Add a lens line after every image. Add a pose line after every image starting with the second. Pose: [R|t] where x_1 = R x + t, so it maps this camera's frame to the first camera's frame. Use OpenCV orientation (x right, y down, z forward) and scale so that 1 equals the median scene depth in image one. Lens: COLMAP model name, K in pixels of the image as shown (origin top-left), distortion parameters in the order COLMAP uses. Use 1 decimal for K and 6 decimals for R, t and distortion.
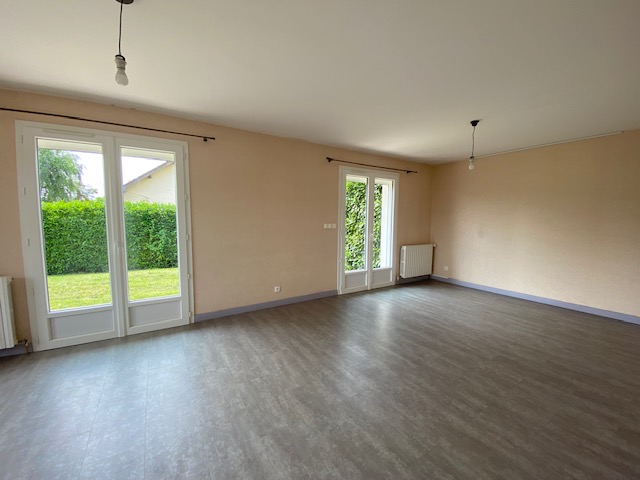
lens RADIAL K [[256.5, 0, 320.0], [0, 256.5, 240.0], [0, 0, 1]] dist [0.022631, -0.022887]
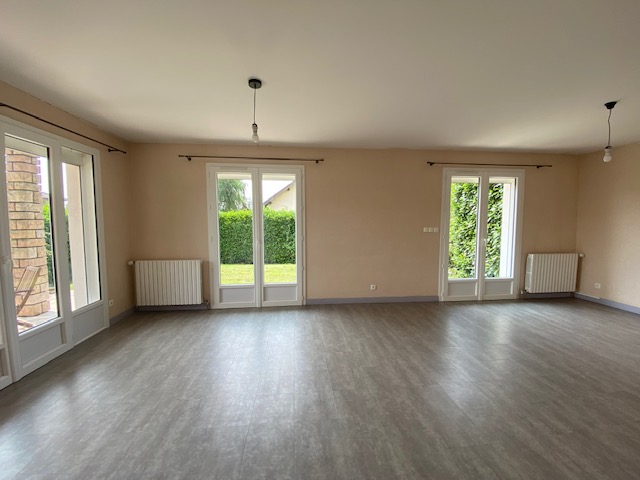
lens RADIAL K [[256.5, 0, 320.0], [0, 256.5, 240.0], [0, 0, 1]] dist [0.022631, -0.022887]
pose [[0.893987, 0.023082, -0.447499, 0.127981], [-0.029340, 0.999545, -0.007058, 0.004861], [0.447132, 0.019440, 0.894257, -0.099217]]
